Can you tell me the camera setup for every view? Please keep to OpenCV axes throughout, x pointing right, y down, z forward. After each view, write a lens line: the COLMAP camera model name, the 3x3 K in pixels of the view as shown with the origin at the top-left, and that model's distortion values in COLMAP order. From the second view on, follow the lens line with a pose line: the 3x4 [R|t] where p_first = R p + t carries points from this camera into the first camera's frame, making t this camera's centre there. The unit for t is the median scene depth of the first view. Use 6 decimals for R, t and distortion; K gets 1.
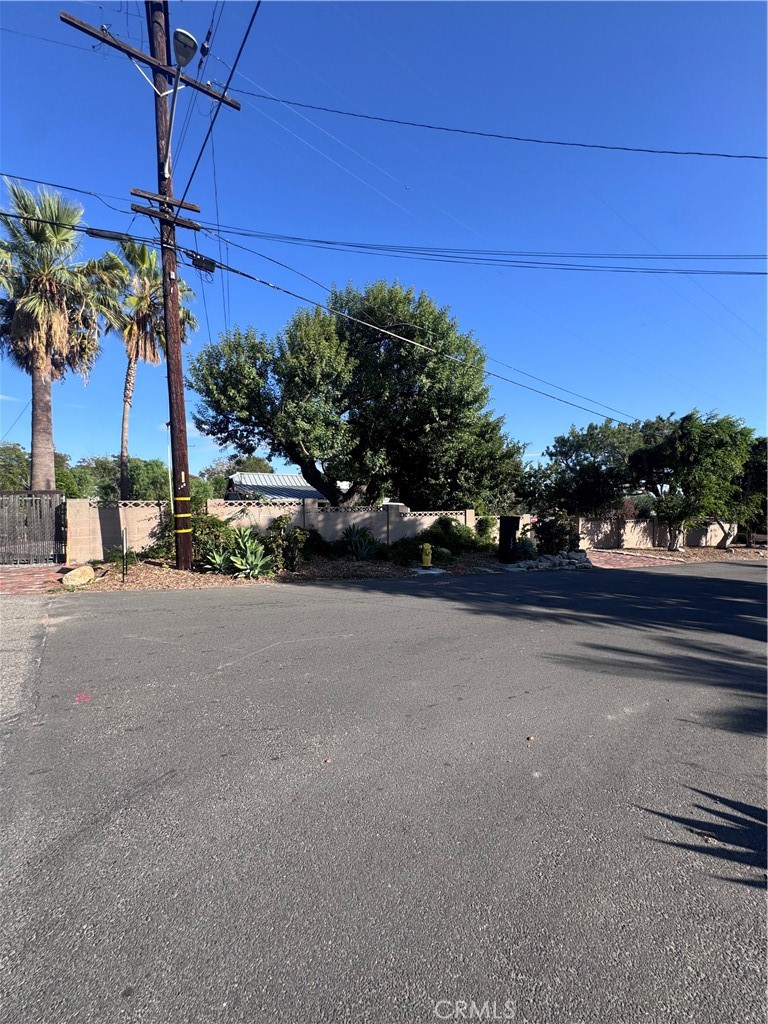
lens RADIAL K [[410.5, 0, 382.0], [0, 410.5, 506.3], [0, 0, 1]] dist [-0.002251, -0.000087]
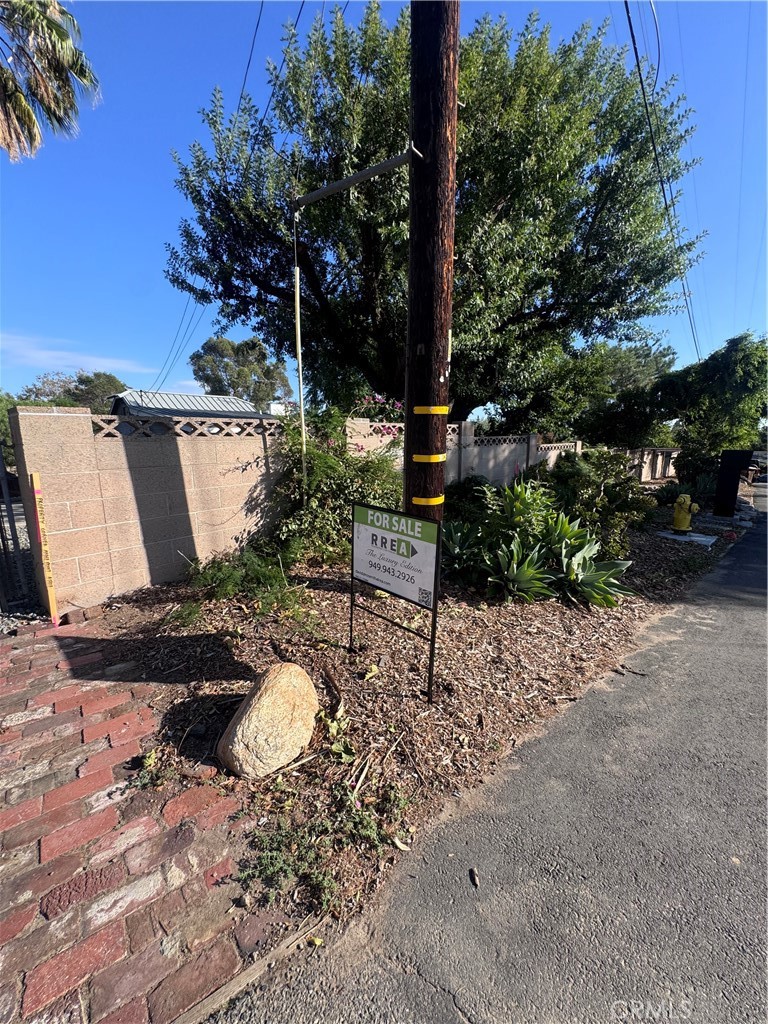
lens RADIAL K [[410.5, 0, 388.7], [0, 410.5, 516.9], [0, 0, 1]] dist [-0.002251, -0.000087]
pose [[0.951786, -0.057233, 0.301378, -0.397886], [-0.000866, 0.981937, 0.189208, 0.002833], [-0.306763, -0.180346, 0.934544, 0.412343]]
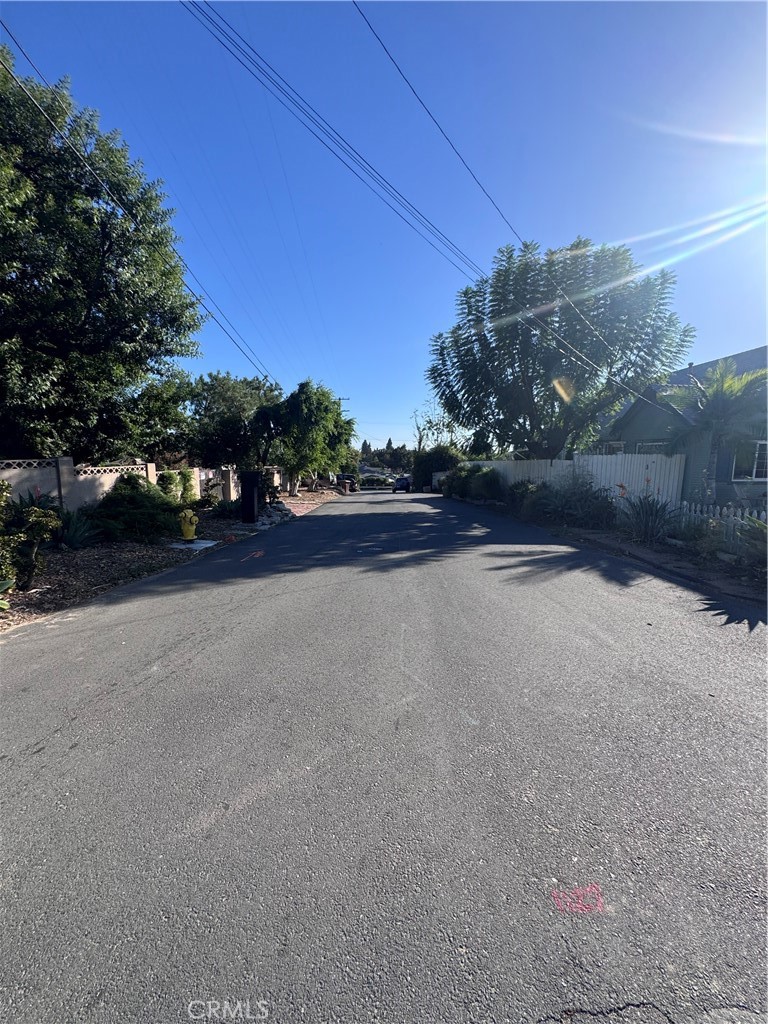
lens RADIAL K [[410.5, 0, 377.6], [0, 410.5, 514.2], [0, 0, 1]] dist [-0.002251, -0.000087]
pose [[0.514806, -0.112829, 0.849850, -0.270986], [-0.006241, 0.990782, 0.135320, -0.004816], [-0.857284, -0.074967, 0.509357, 0.236494]]
